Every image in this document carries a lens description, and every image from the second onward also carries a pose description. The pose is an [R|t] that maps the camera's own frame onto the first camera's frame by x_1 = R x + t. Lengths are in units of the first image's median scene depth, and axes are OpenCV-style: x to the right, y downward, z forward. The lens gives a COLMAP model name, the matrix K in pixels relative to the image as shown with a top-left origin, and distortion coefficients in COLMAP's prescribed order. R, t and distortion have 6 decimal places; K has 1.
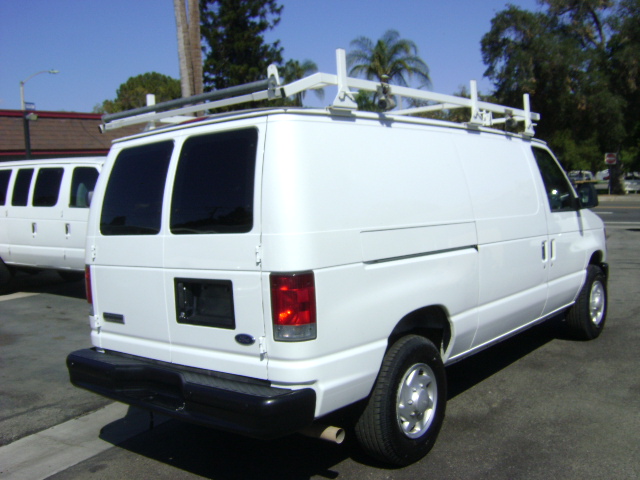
lens RADIAL K [[660.1, 0, 320.0], [0, 660.1, 240.0], [0, 0, 1]] dist [-0.175962, 0.139282]
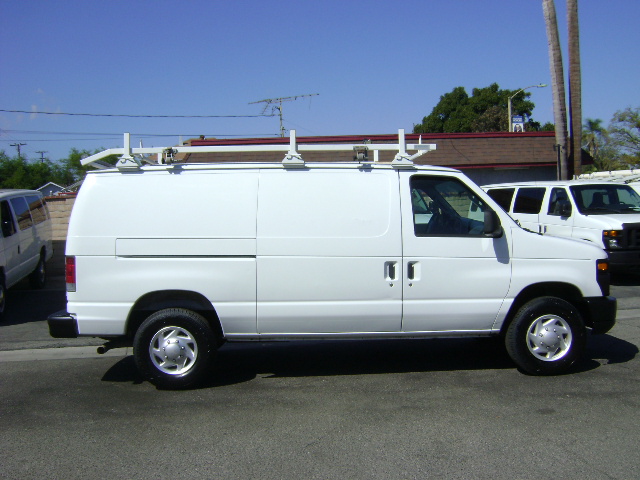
lens RADIAL K [[660.1, 0, 320.0], [0, 660.1, 240.0], [0, 0, 1]] dist [-0.175962, 0.139282]
pose [[0.681337, 0.043363, -0.730684, 1.328282], [-0.065351, 0.997861, -0.001718, -0.030416], [0.729047, 0.048921, 0.682713, 0.164829]]
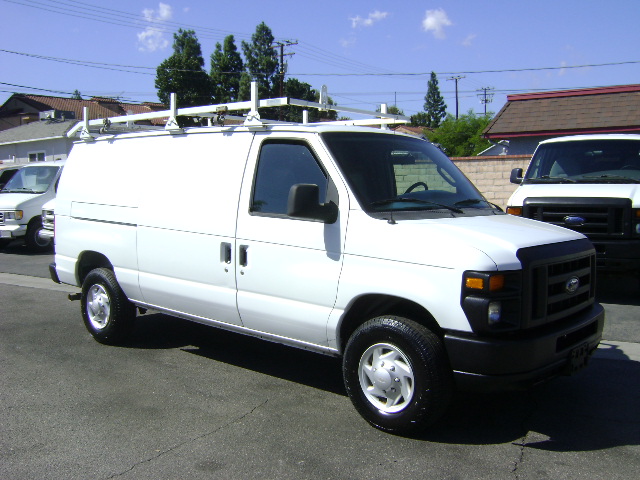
lens RADIAL K [[660.1, 0, 320.0], [0, 660.1, 240.0], [0, 0, 1]] dist [-0.175962, 0.139282]
pose [[-0.017766, 0.144689, -0.989318, 1.574263], [-0.070580, 0.986824, 0.145592, -0.184836], [0.997348, 0.072413, -0.007320, 1.393709]]
